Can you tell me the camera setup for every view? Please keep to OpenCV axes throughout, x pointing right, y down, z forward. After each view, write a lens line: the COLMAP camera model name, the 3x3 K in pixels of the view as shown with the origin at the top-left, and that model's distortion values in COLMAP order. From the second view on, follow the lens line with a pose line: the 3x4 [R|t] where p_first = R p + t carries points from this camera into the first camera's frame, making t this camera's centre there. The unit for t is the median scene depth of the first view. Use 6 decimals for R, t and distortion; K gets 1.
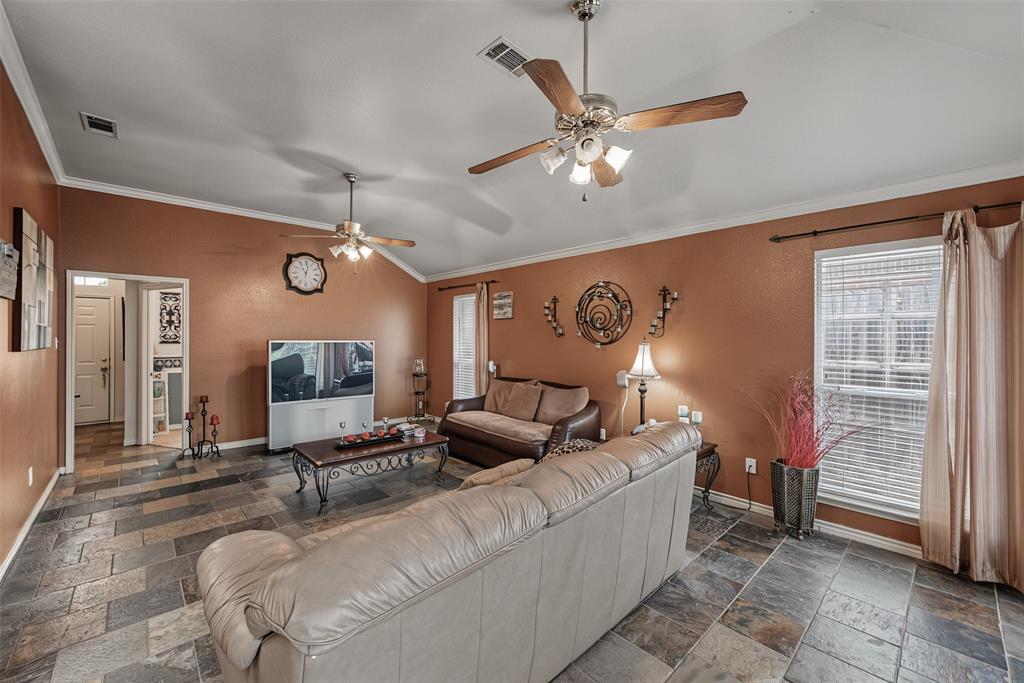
lens RADIAL K [[412.9, 0, 475.6], [0, 412.9, 337.2], [0, 0, 1]] dist [-0.005068, -0.000632]
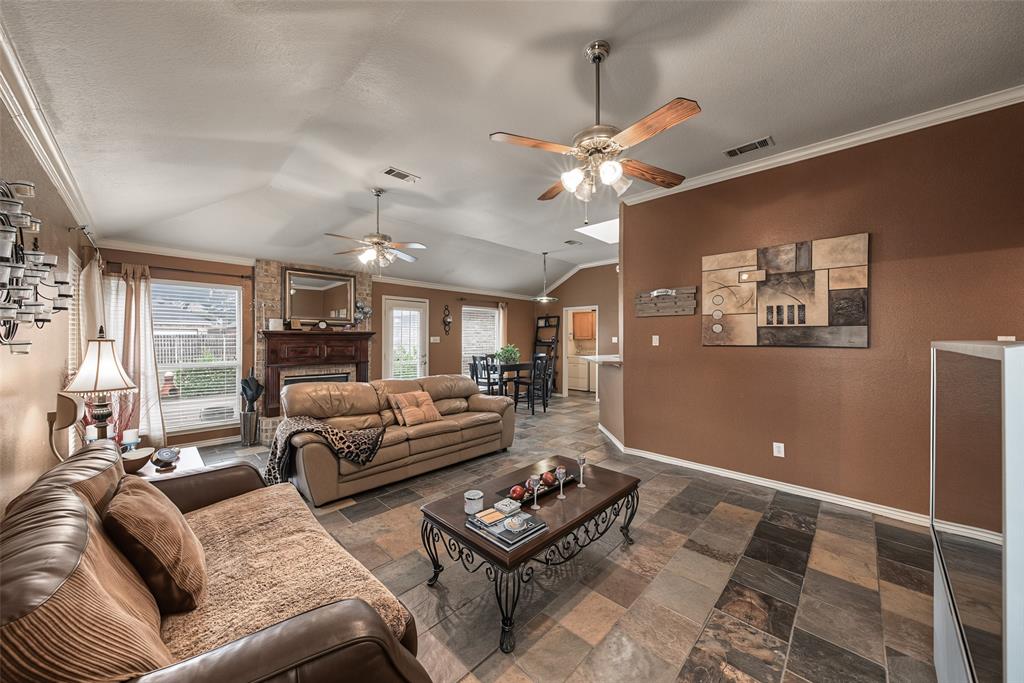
lens RADIAL K [[365.7, 0, 518.7], [0, 365.7, 335.4], [0, 0, 1]] dist [-0.003972, -0.000379]
pose [[-0.992960, -0.007440, -0.118214, -0.129599], [-0.006114, 0.999914, -0.011577, 0.010688], [0.118290, -0.010773, -0.992921, 1.406227]]
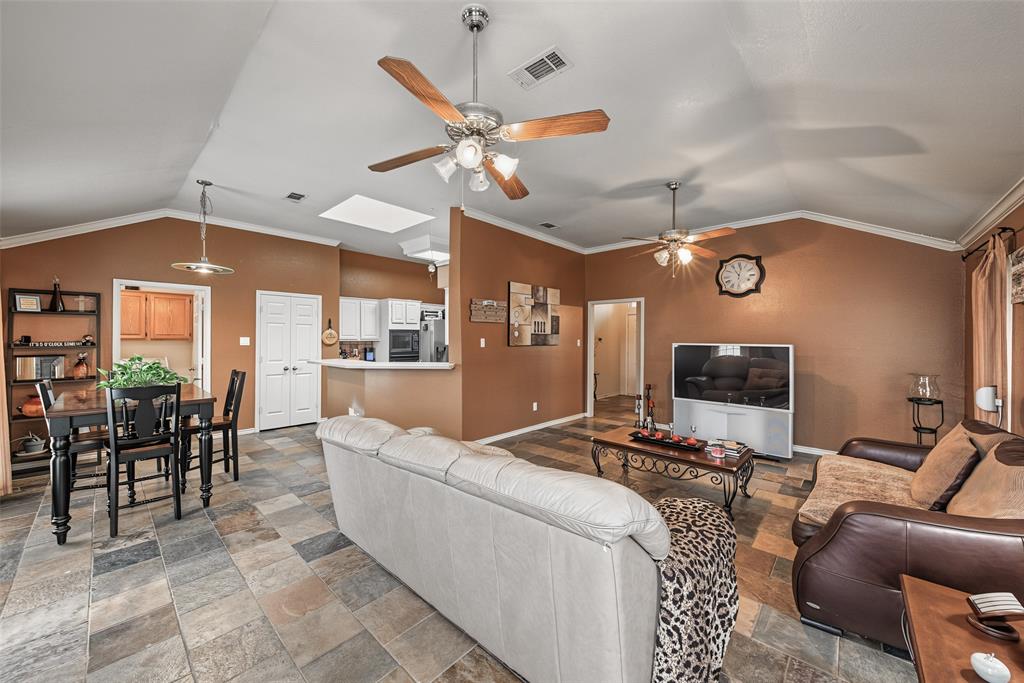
lens RADIAL K [[377.8, 0, 498.9], [0, 377.8, 340.4], [0, 0, 1]] dist [-0.012058, 0.000549]
pose [[0.092587, 0.002536, -0.995701, 0.558232], [-0.004320, 0.999988, 0.002145, 0.001001], [0.995695, 0.004103, 0.092596, 0.449457]]
